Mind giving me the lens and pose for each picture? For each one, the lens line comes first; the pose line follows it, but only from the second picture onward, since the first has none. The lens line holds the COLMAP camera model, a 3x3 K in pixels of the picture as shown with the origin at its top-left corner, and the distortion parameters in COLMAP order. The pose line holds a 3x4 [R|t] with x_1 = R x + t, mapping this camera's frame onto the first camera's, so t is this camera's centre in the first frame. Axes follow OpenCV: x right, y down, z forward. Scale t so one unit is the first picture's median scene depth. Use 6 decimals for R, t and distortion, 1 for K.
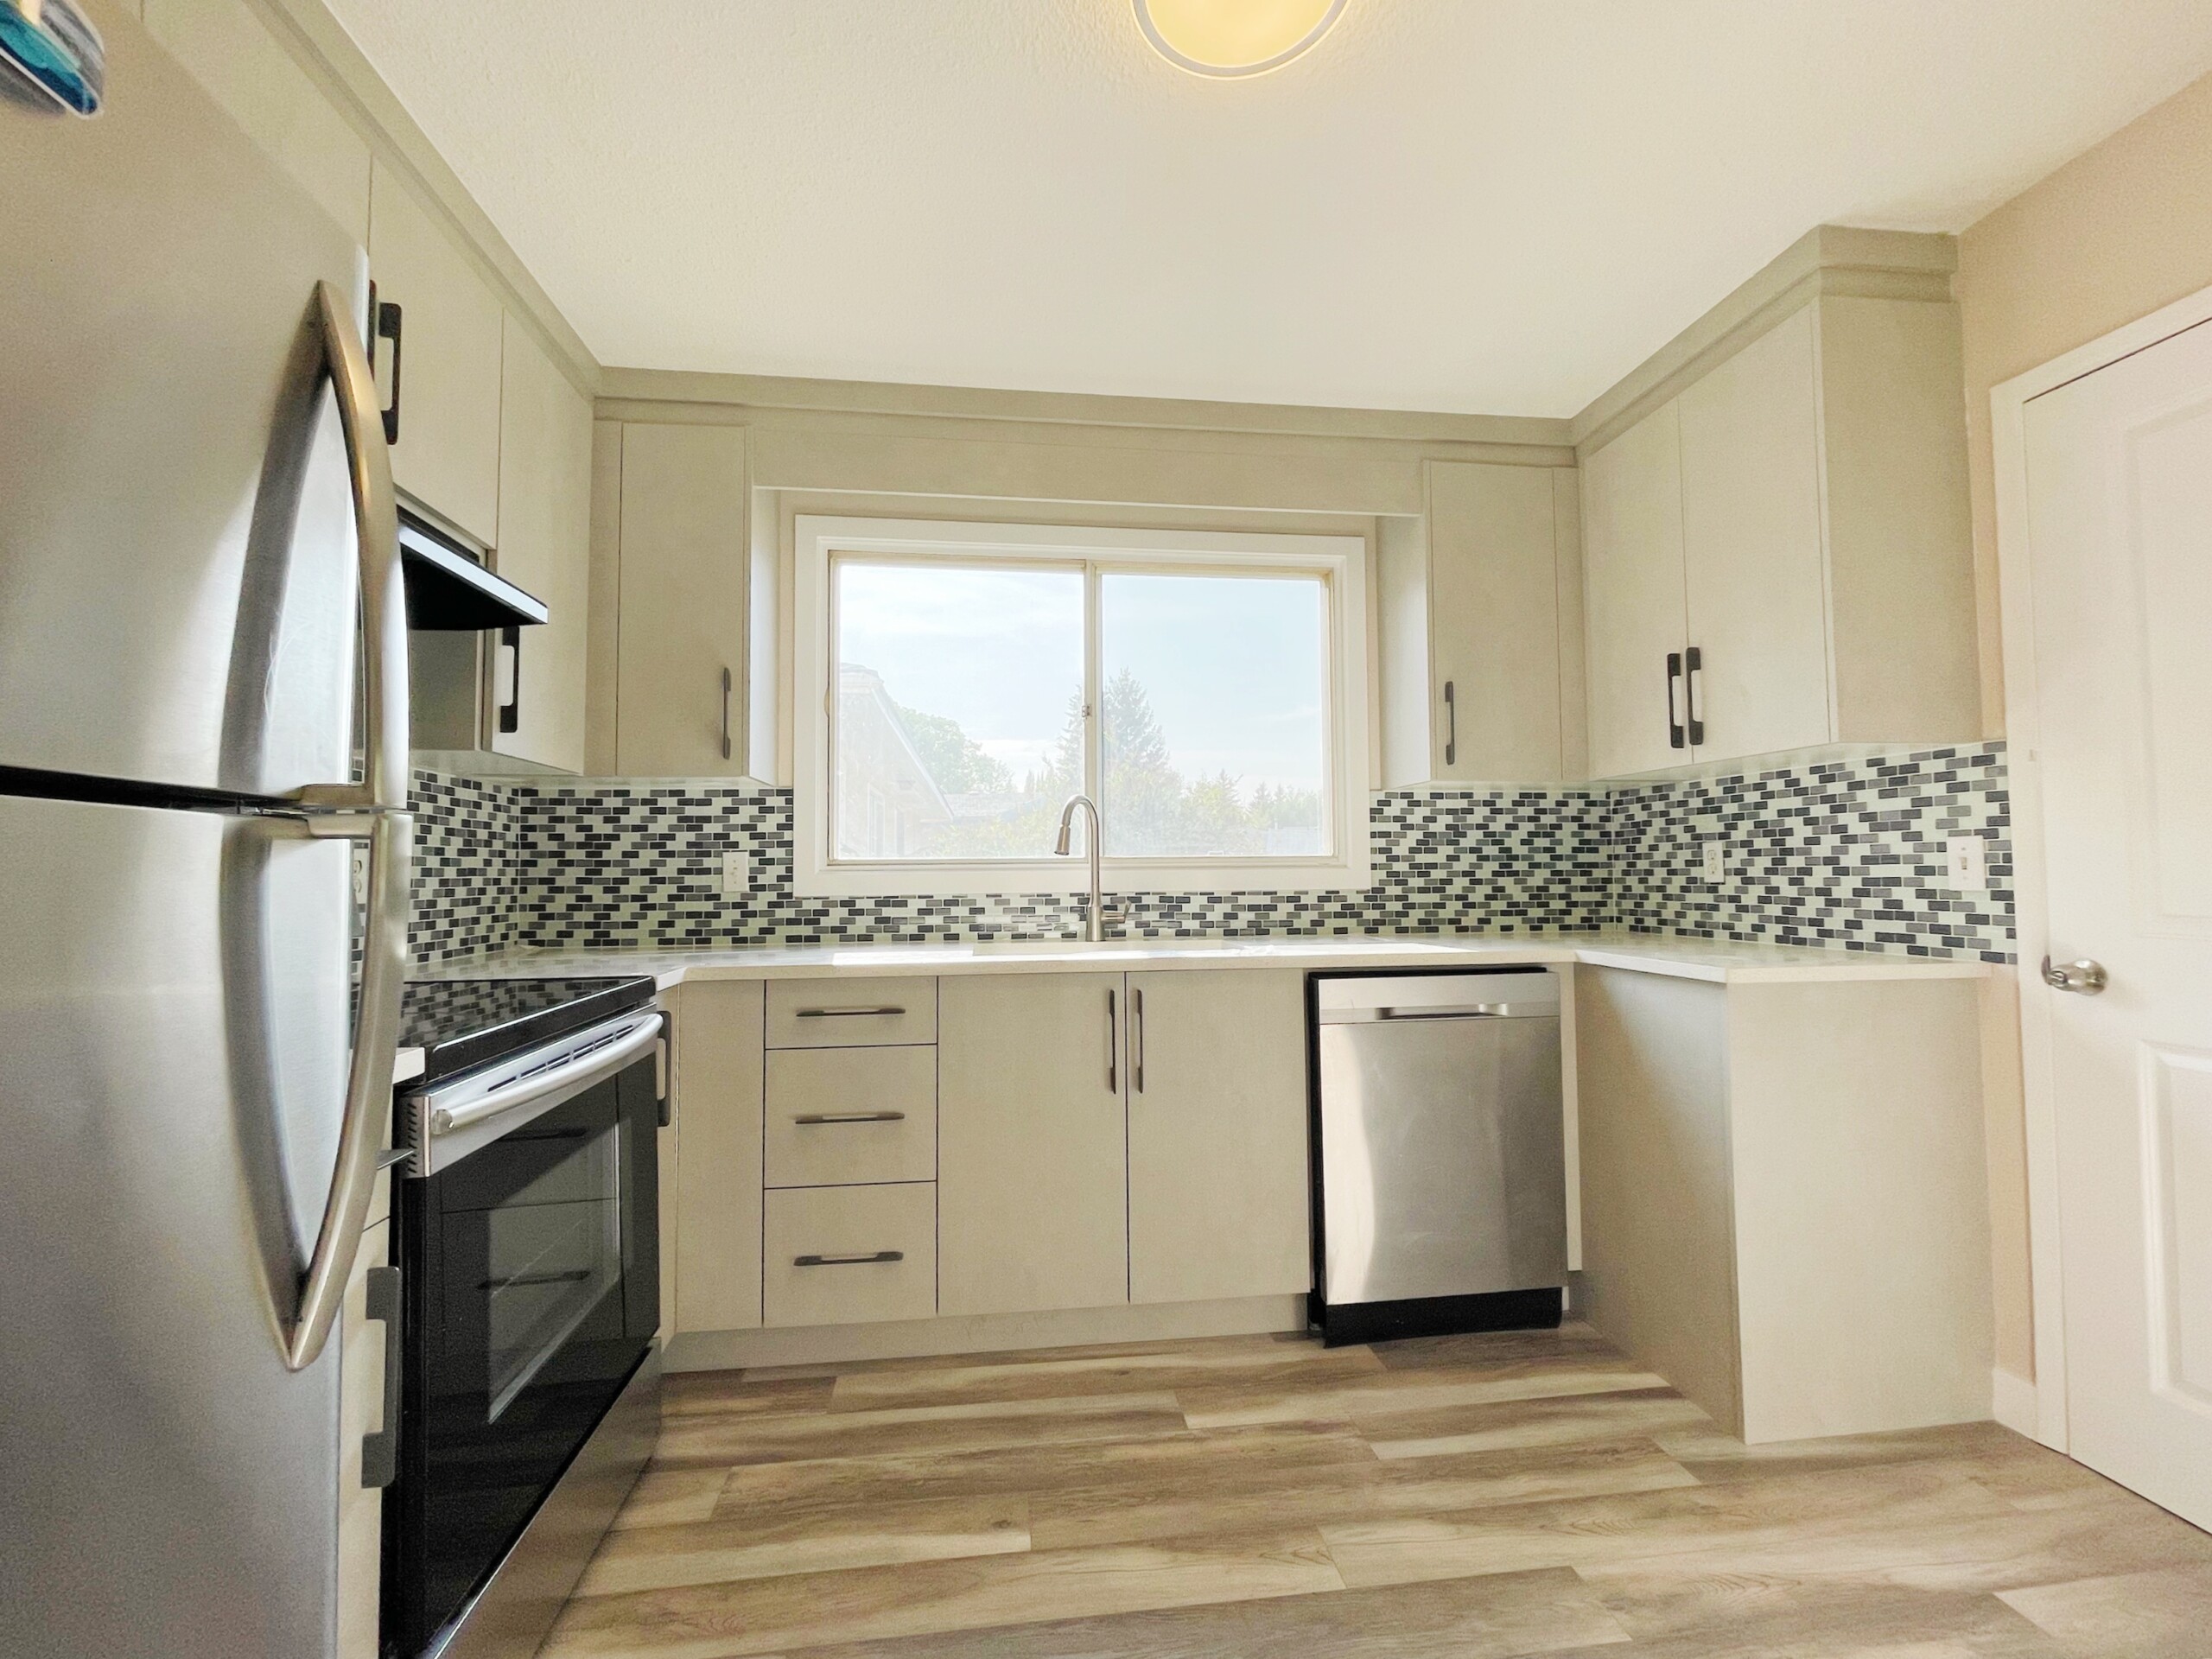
lens RADIAL K [[894.1, 0, 1098.9], [0, 894.1, 831.0], [0, 0, 1]] dist [-0.002502, 0.000728]
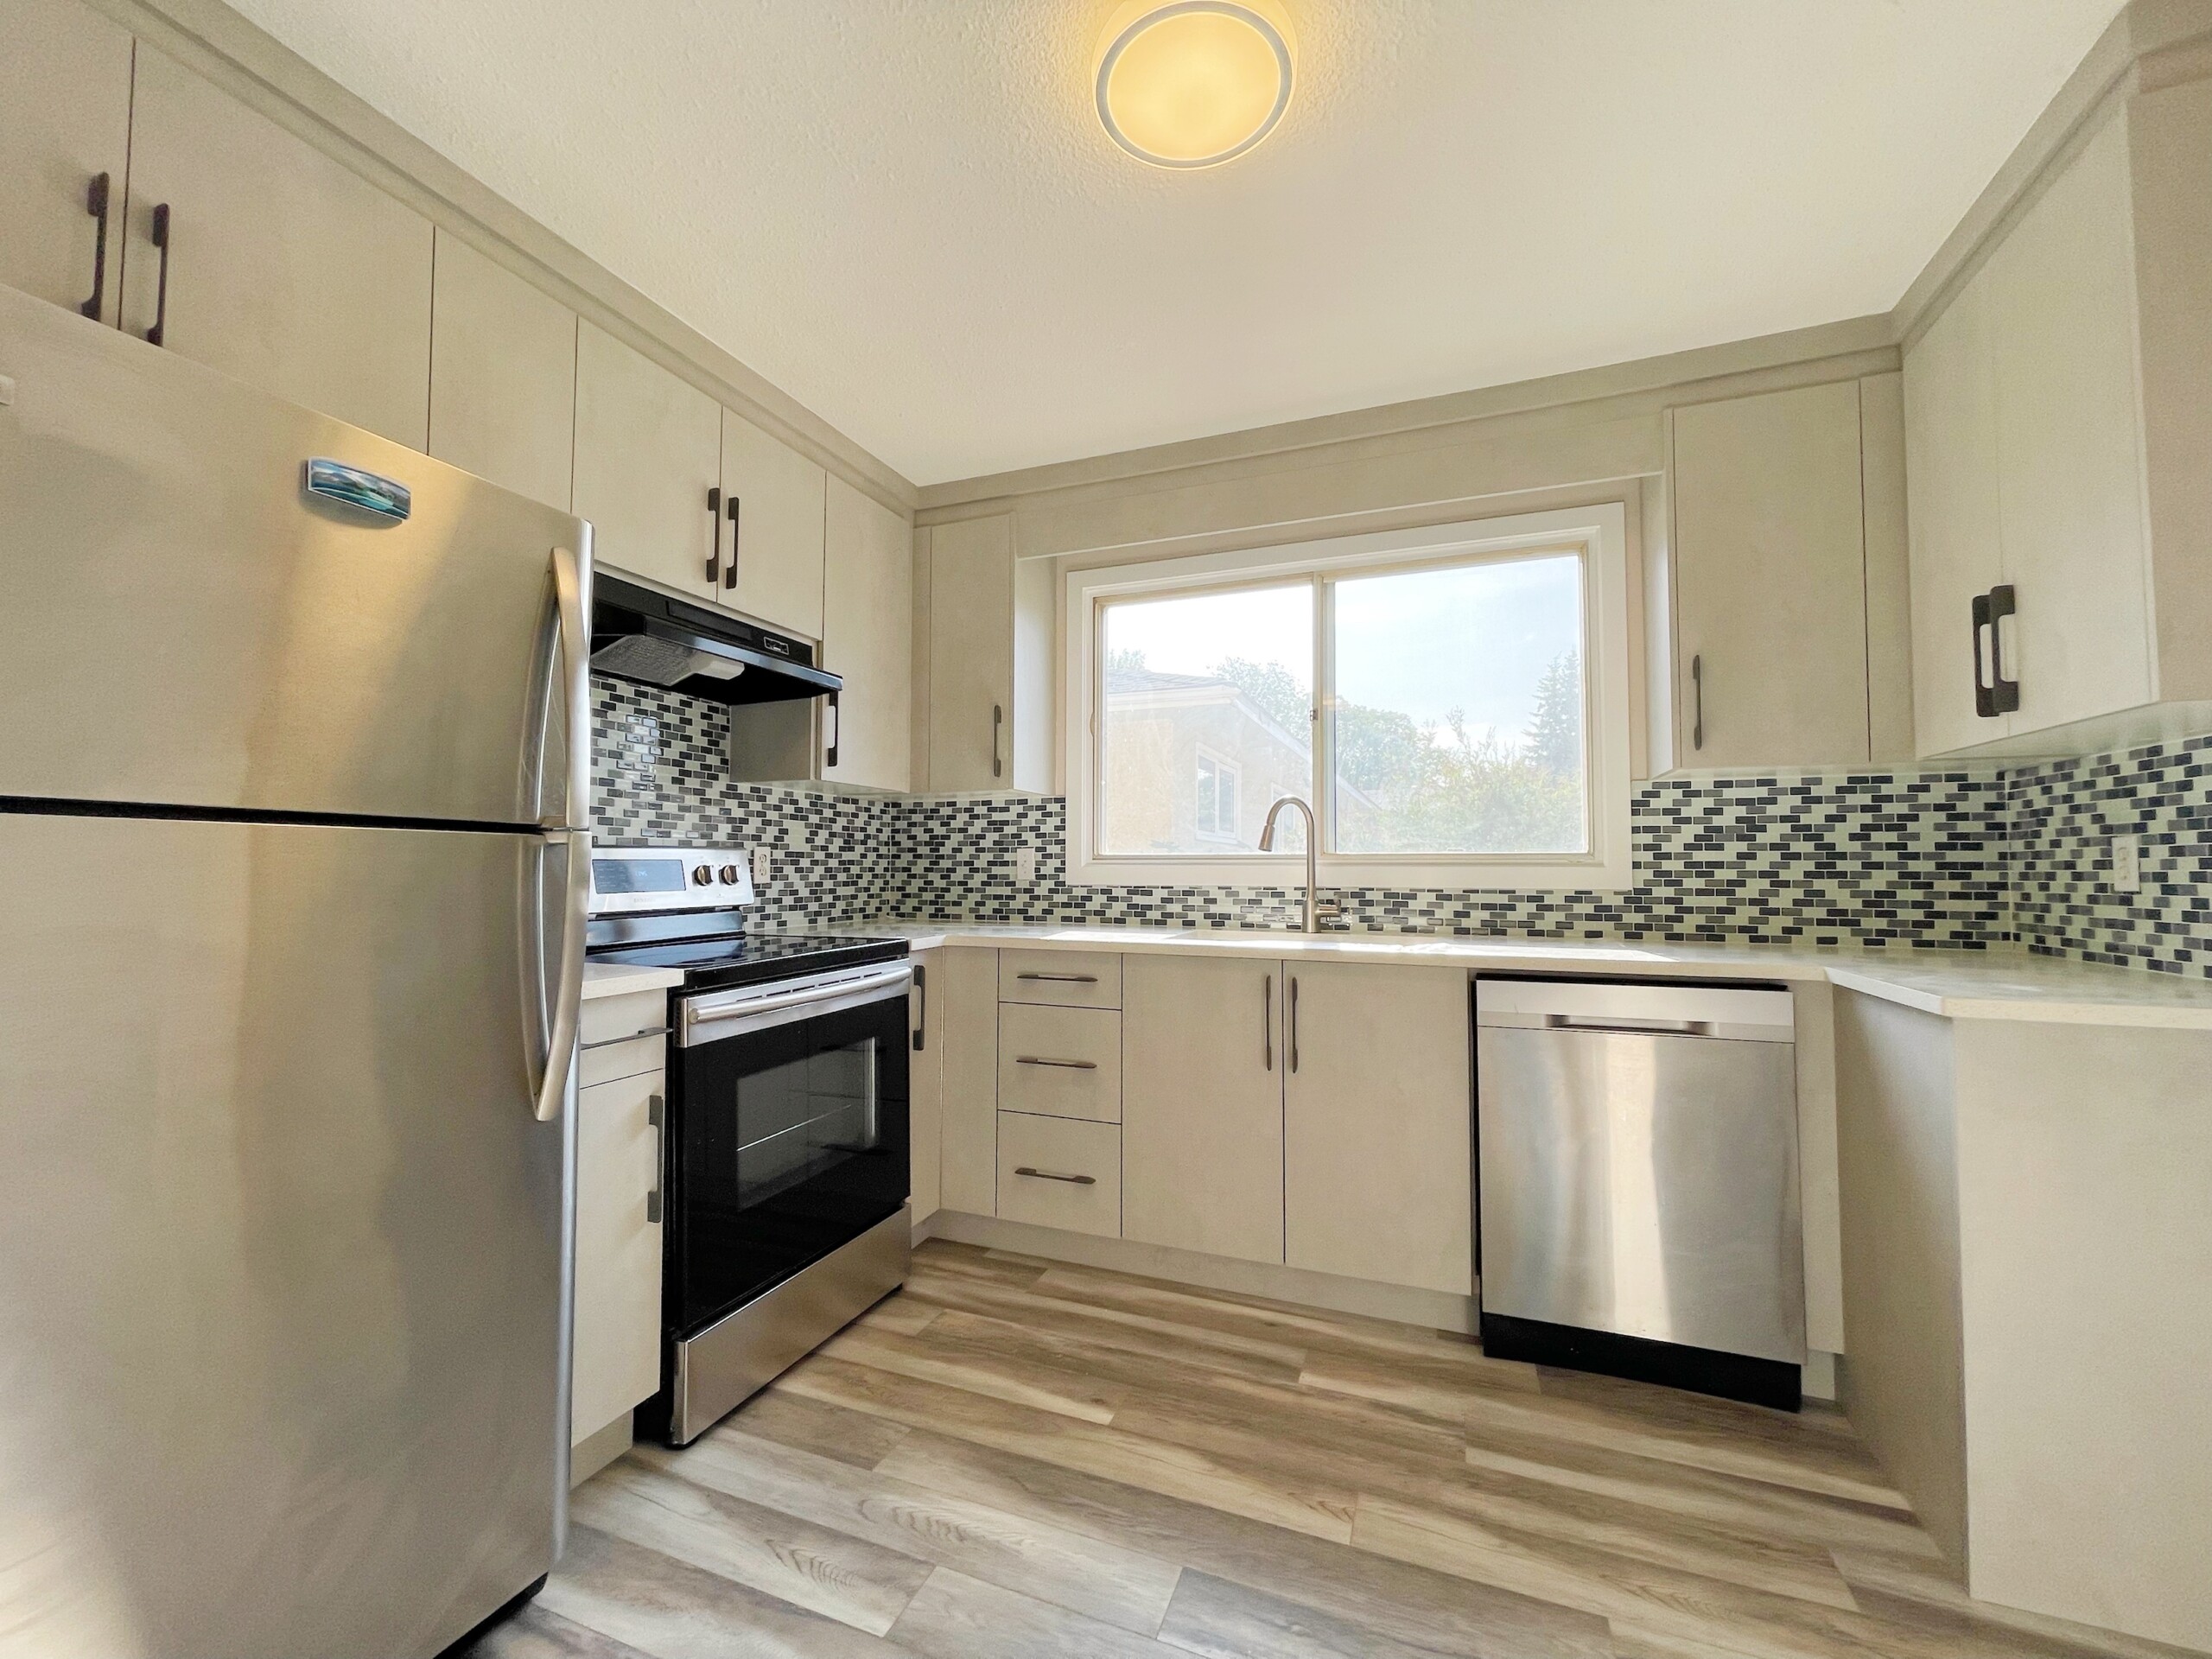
lens RADIAL K [[894.1, 0, 1166.5], [0, 894.1, 827.5], [0, 0, 1]] dist [-0.002502, 0.000728]
pose [[0.886175, -0.009553, -0.463252, 0.373296], [0.011218, 0.999937, 0.000841, -0.005035], [0.463214, -0.005942, 0.886226, -0.022988]]
